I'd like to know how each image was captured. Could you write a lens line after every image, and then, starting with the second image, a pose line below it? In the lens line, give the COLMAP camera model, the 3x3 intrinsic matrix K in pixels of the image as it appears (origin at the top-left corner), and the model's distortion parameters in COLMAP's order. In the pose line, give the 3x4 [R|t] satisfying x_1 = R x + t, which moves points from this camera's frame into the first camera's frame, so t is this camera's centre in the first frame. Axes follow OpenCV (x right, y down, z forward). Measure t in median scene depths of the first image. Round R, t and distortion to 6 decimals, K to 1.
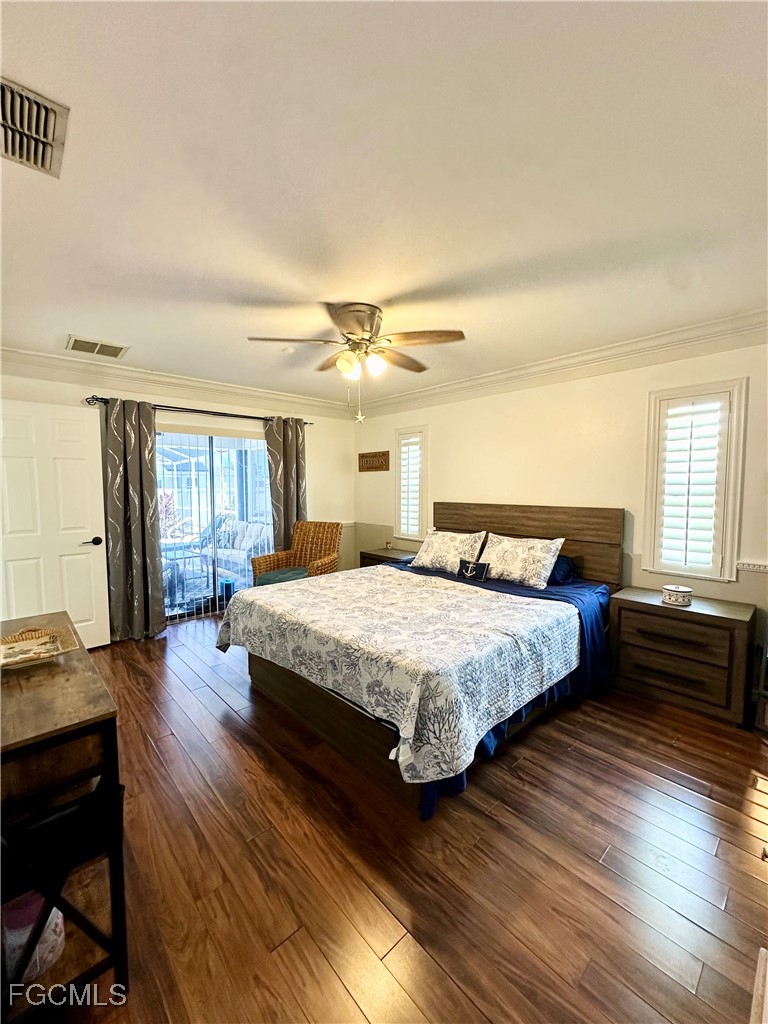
lens RADIAL K [[410.8, 0, 387.2], [0, 410.8, 512.0], [0, 0, 1]] dist [-0.002010, -0.000208]
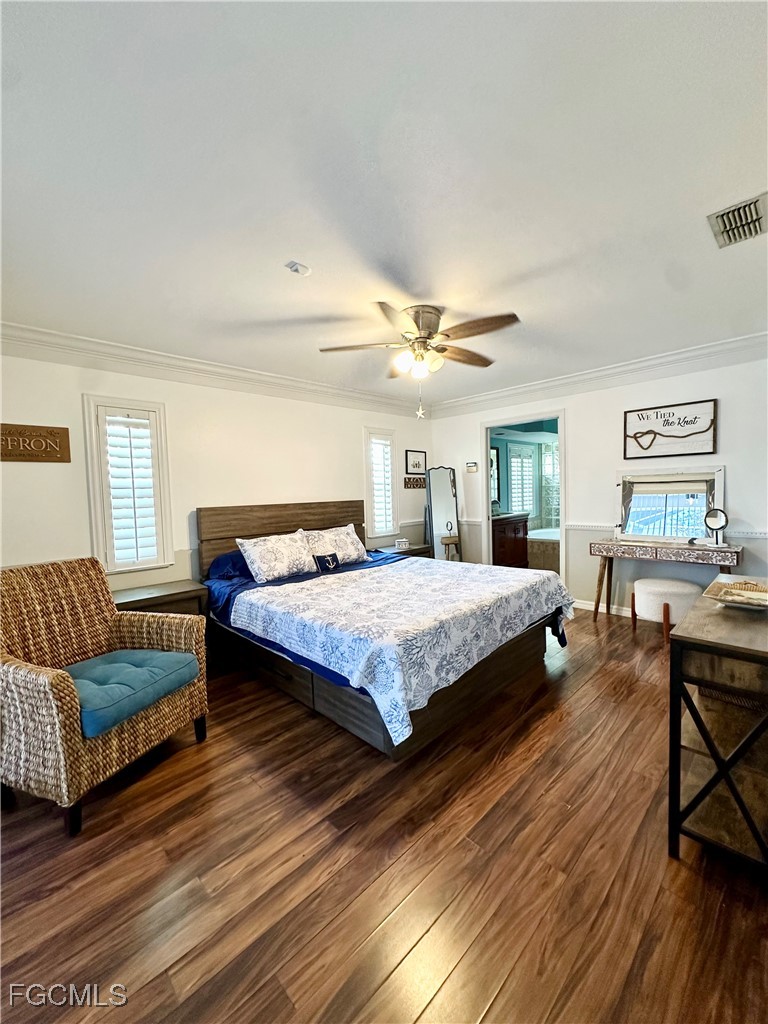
lens RADIAL K [[410.8, 0, 384.0], [0, 410.8, 510.8], [0, 0, 1]] dist [-0.002010, -0.000208]
pose [[-0.024222, -0.044089, 0.998734, -0.921948], [0.093235, 0.994573, 0.046167, -0.030330], [-0.995349, 0.094235, -0.019980, 0.929654]]
